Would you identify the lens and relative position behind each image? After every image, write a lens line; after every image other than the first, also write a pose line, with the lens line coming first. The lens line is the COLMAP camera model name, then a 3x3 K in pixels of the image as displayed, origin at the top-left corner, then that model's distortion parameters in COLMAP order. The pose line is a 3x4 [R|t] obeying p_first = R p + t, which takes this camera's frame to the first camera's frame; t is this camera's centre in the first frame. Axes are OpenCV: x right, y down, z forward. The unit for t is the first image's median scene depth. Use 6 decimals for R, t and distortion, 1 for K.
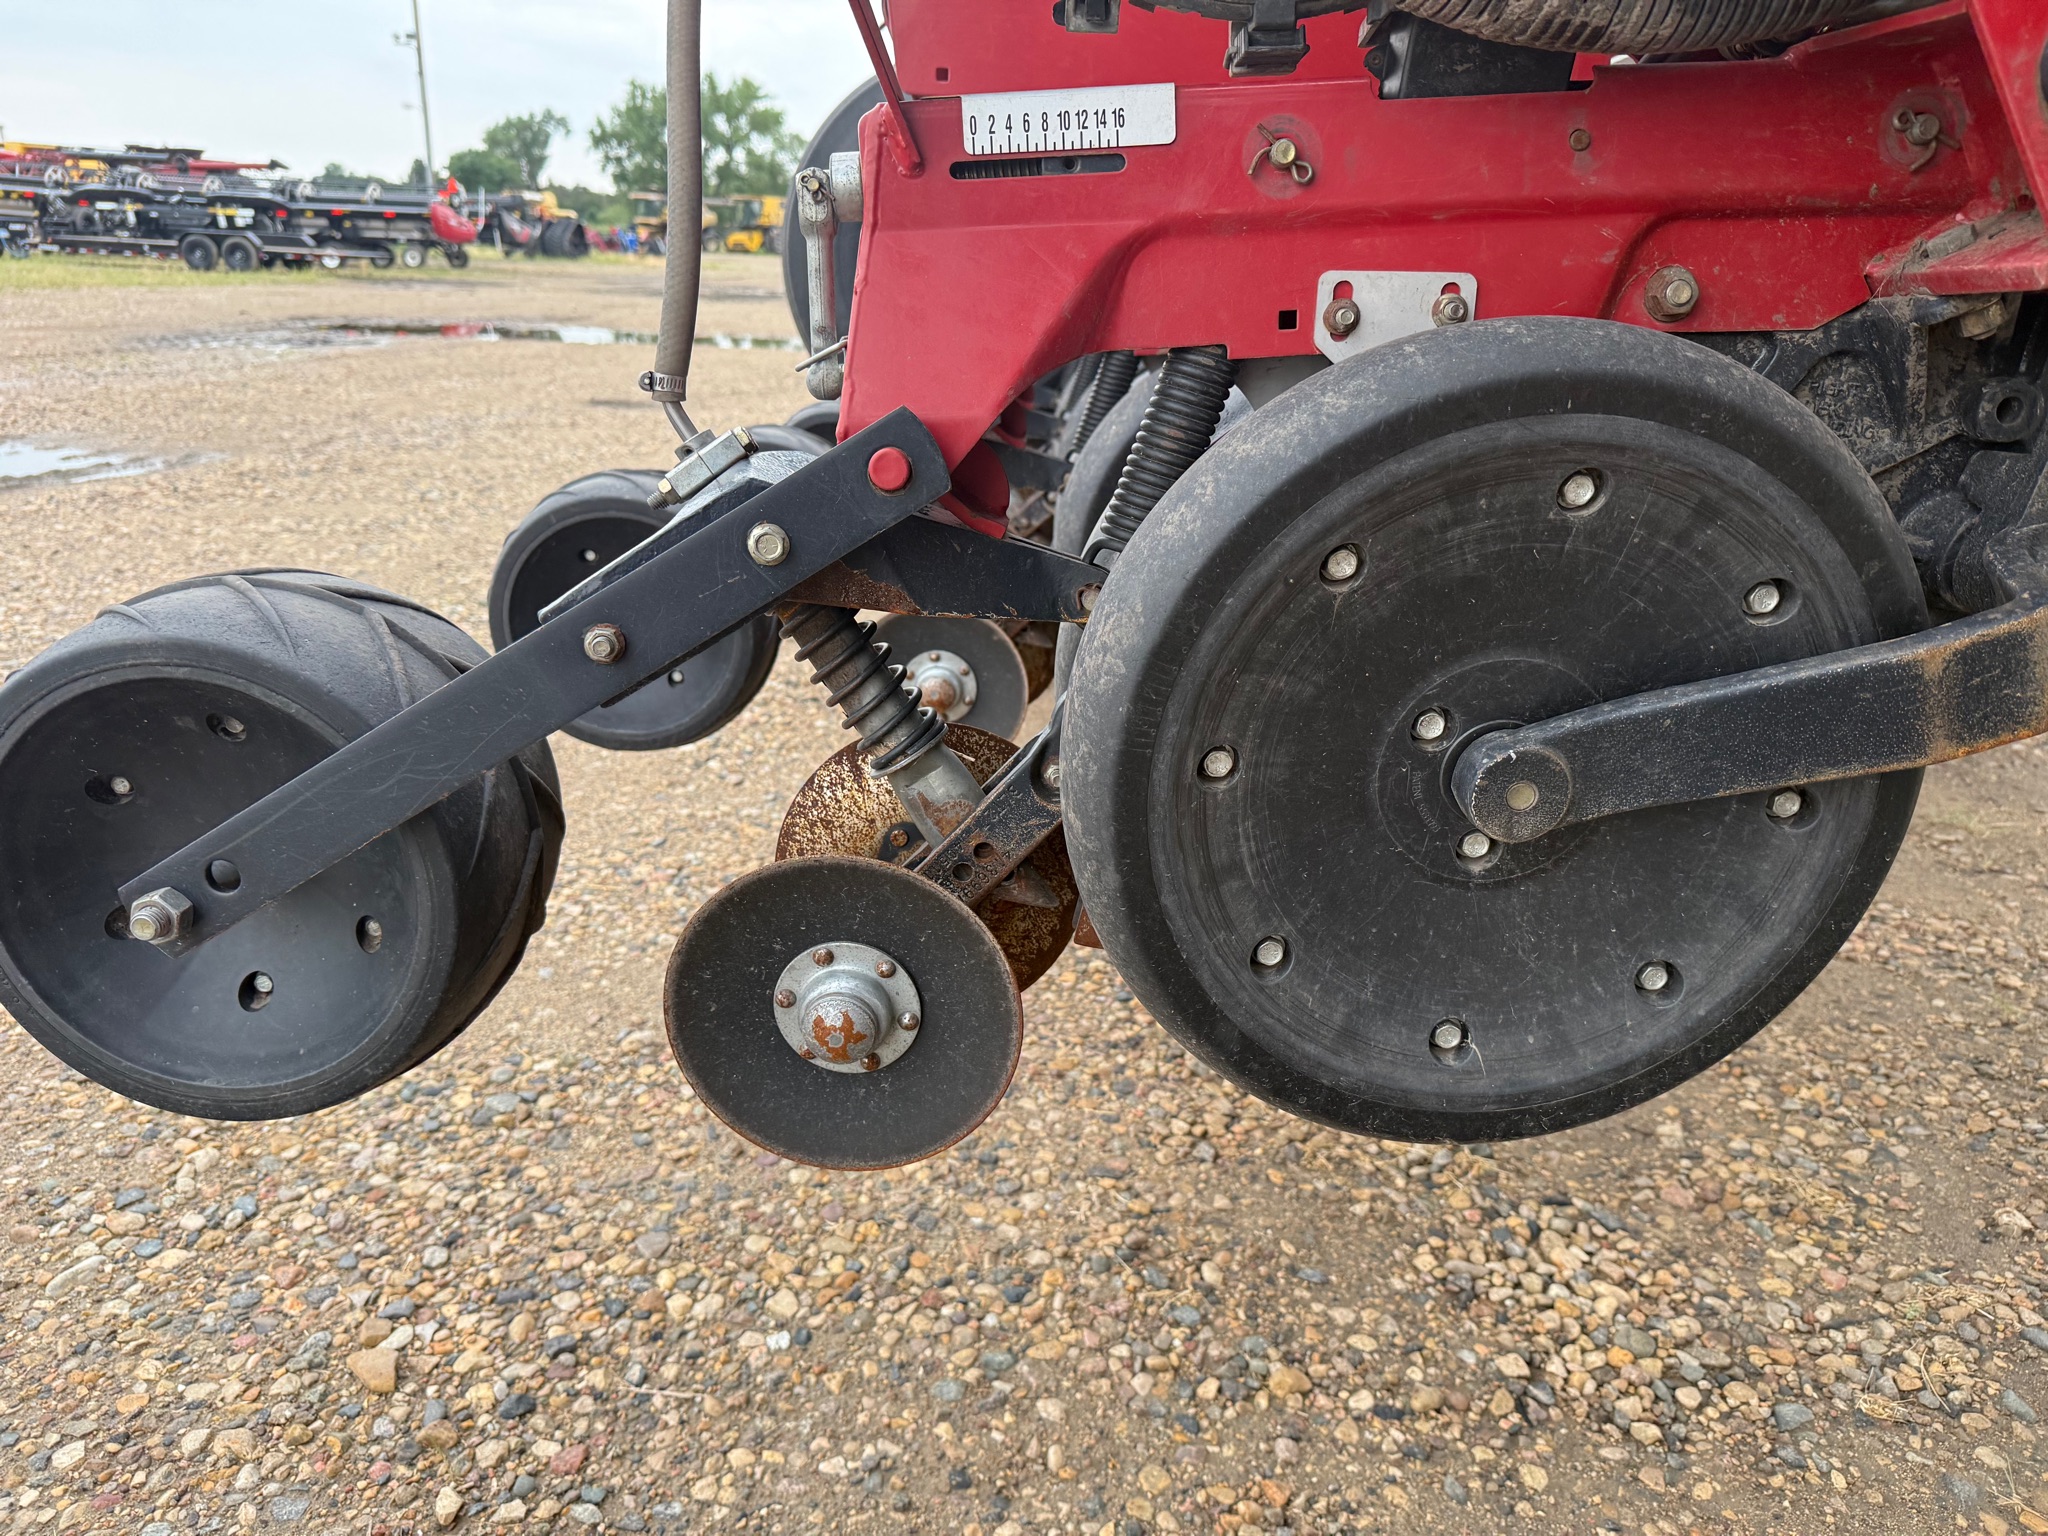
lens RADIAL K [[1066.9, 0, 1024.0], [0, 1066.9, 768.0], [0, 0, 1]] dist [-0.000701, 0.001049]
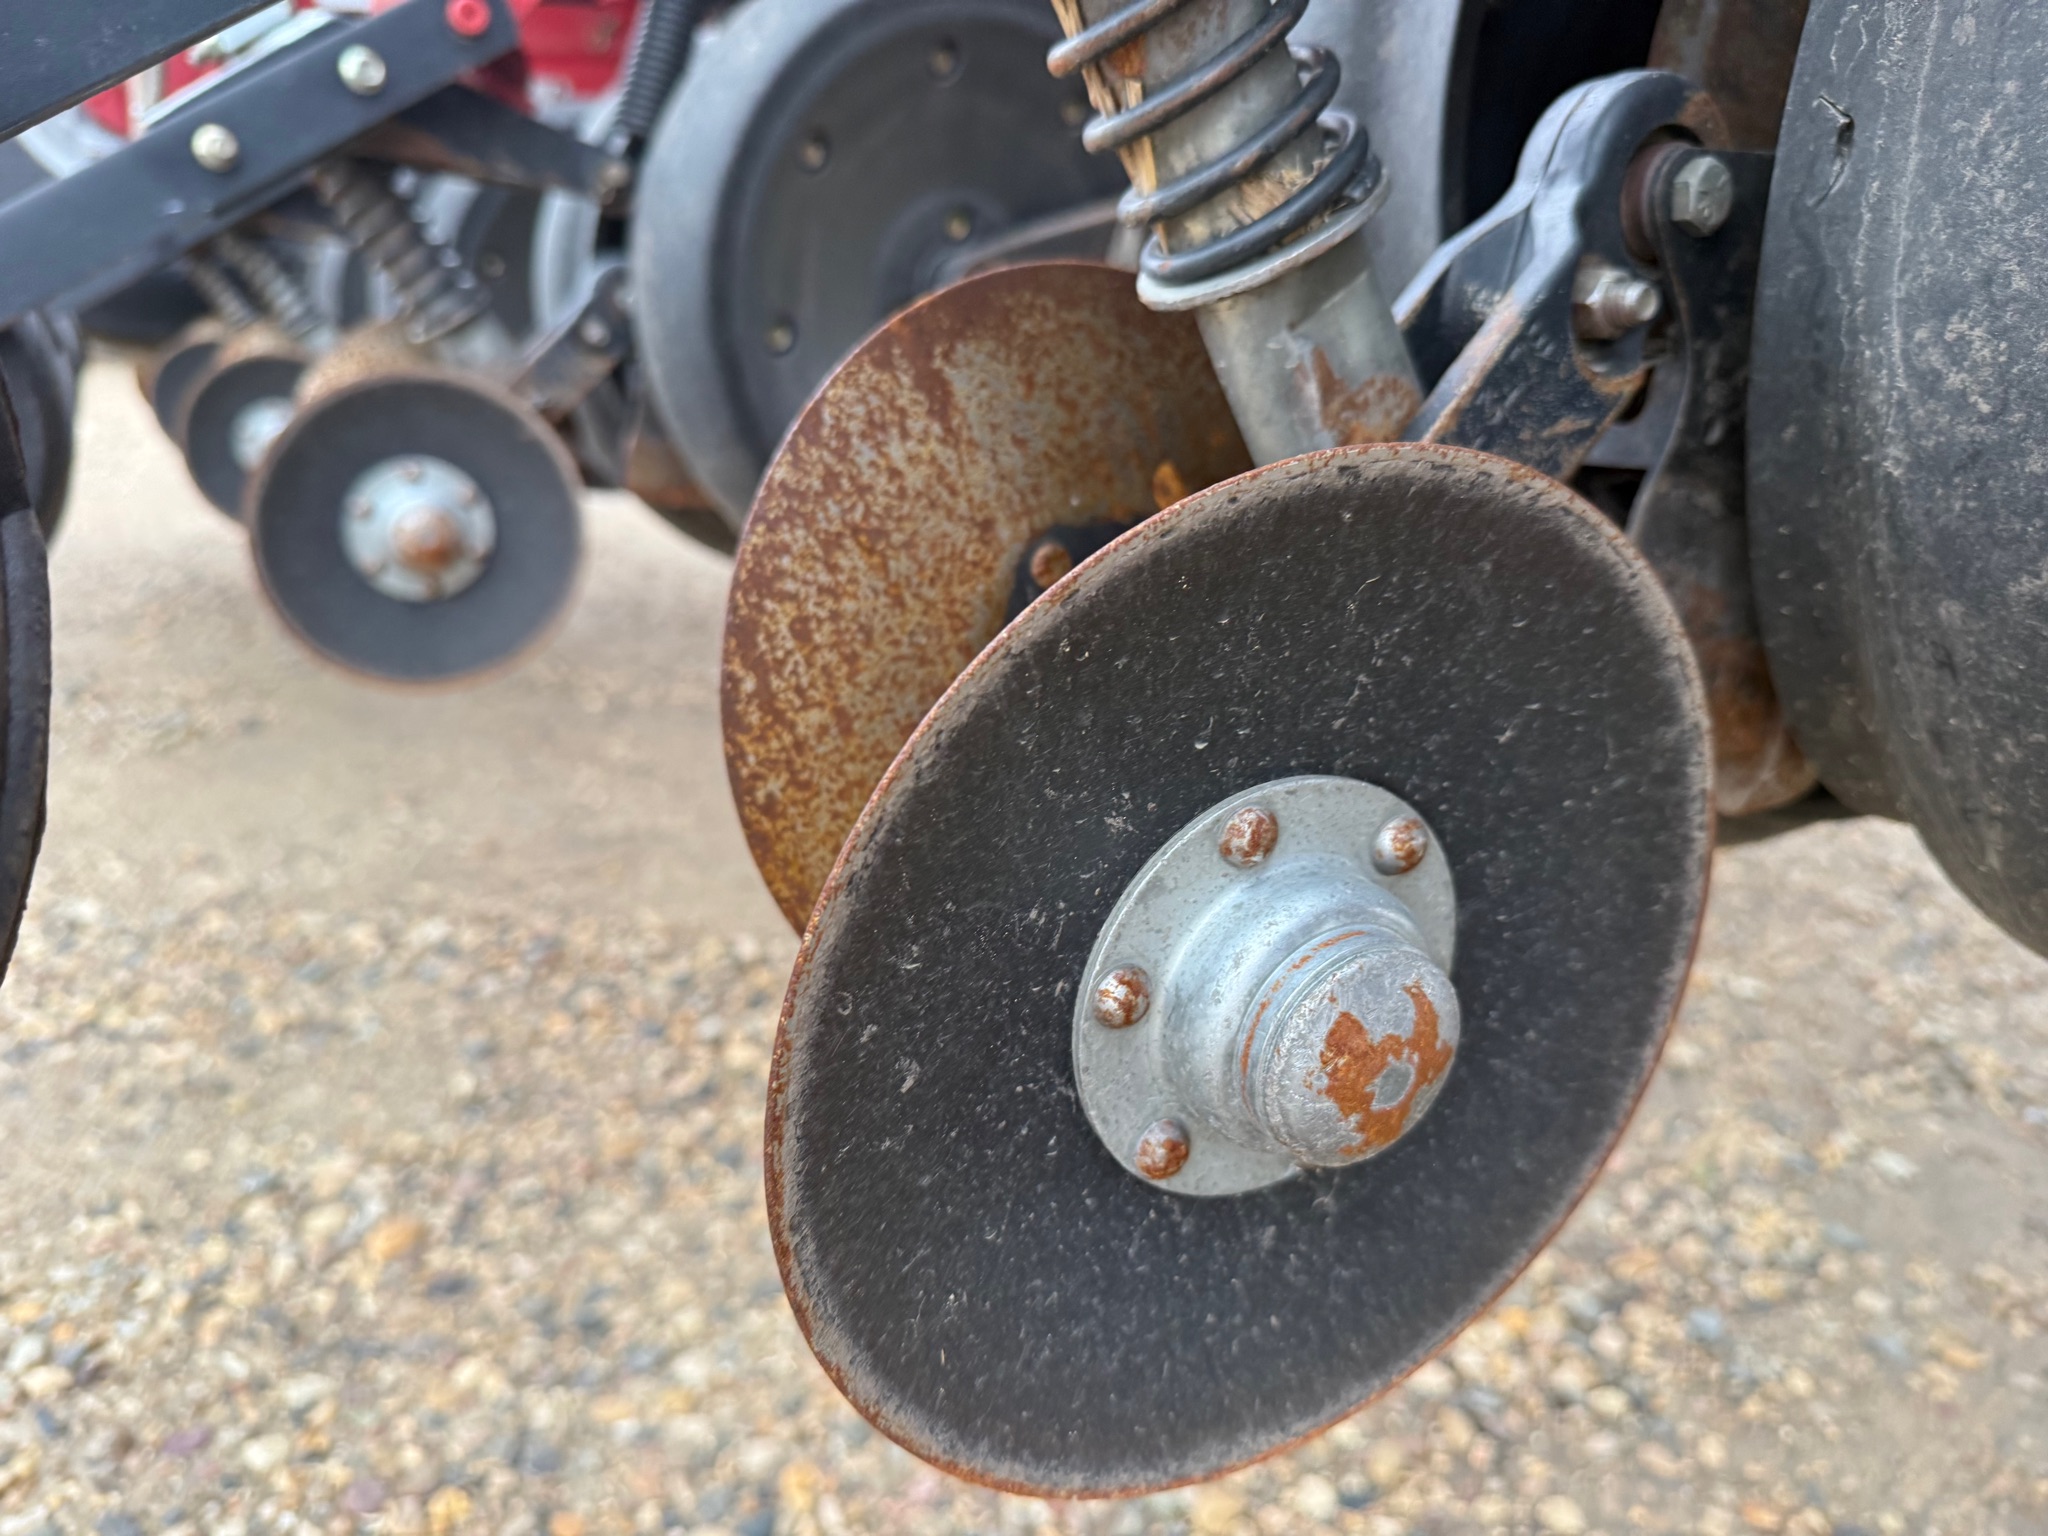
lens RADIAL K [[1386.1, 0, 988.0], [0, 1386.1, 764.7], [0, 0, 1]] dist [-0.032150, -0.000734]
pose [[0.893778, -0.127796, 0.429917, -0.134109], [0.115797, 0.991799, 0.054083, 0.039900], [-0.433303, 0.001445, 0.901247, 0.213015]]
